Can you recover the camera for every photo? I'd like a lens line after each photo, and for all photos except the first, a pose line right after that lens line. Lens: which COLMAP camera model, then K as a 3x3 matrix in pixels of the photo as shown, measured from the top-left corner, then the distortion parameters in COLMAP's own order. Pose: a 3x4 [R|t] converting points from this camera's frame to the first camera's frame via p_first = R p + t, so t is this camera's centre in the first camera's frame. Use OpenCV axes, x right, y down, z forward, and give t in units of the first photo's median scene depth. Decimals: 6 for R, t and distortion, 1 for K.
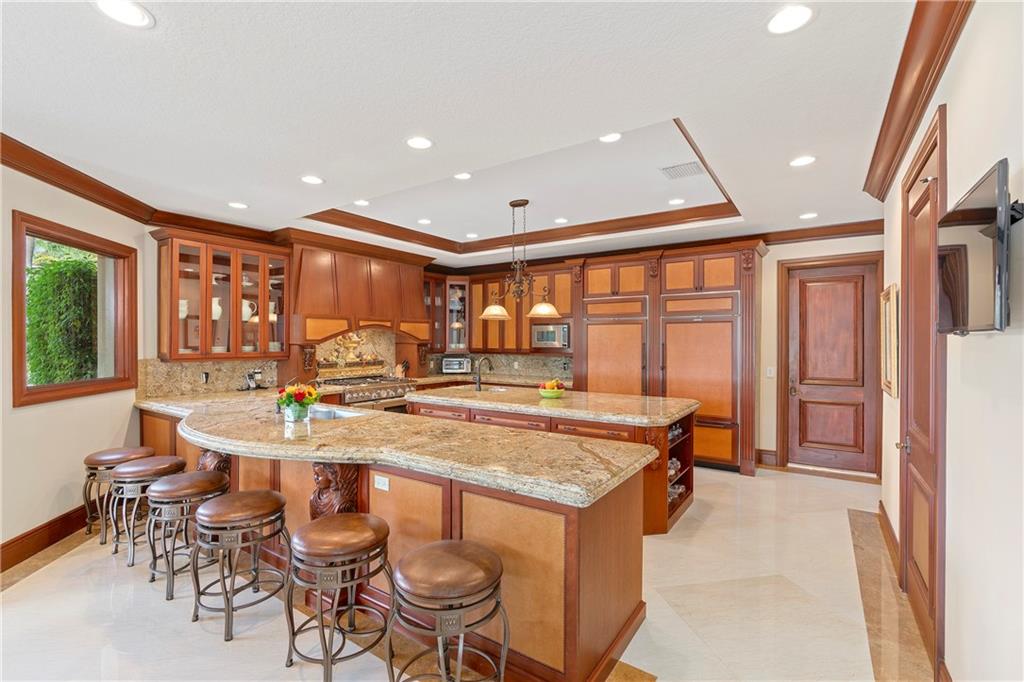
lens RADIAL K [[470.5, 0, 509.8], [0, 470.5, 338.3], [0, 0, 1]] dist [-0.002890, 0.000586]
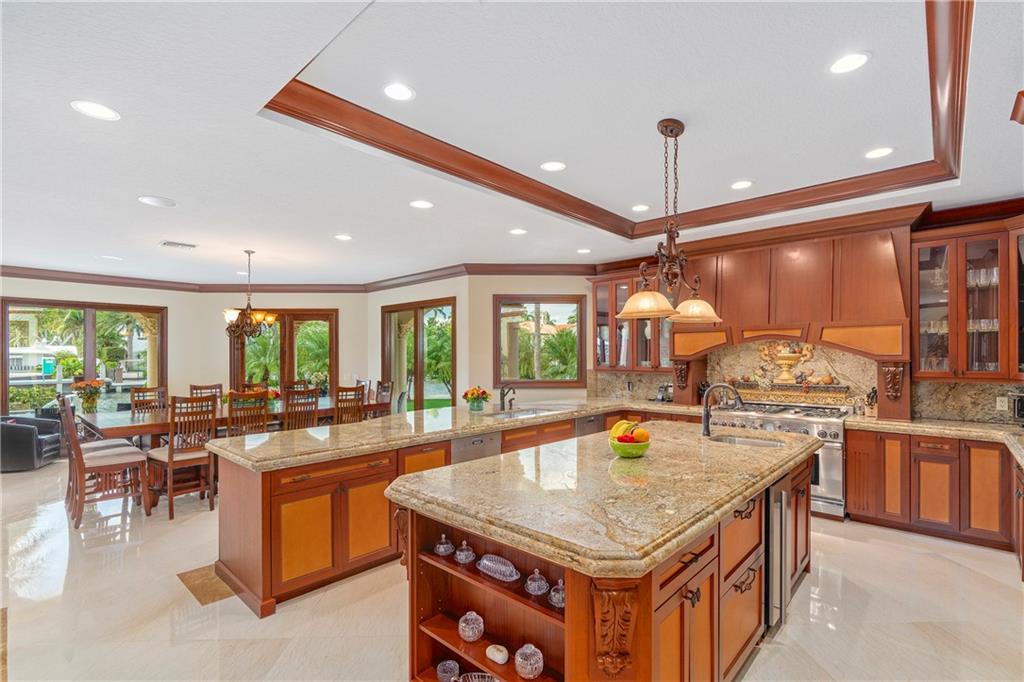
lens RADIAL K [[470.5, 0, 522.4], [0, 470.5, 358.8], [0, 0, 1]] dist [-0.002890, 0.000586]
pose [[-0.147004, 0.000203, -0.989136, 0.501625], [0.003315, 0.999994, -0.000288, 0.008077], [0.989130, -0.003322, -0.147004, 0.702805]]
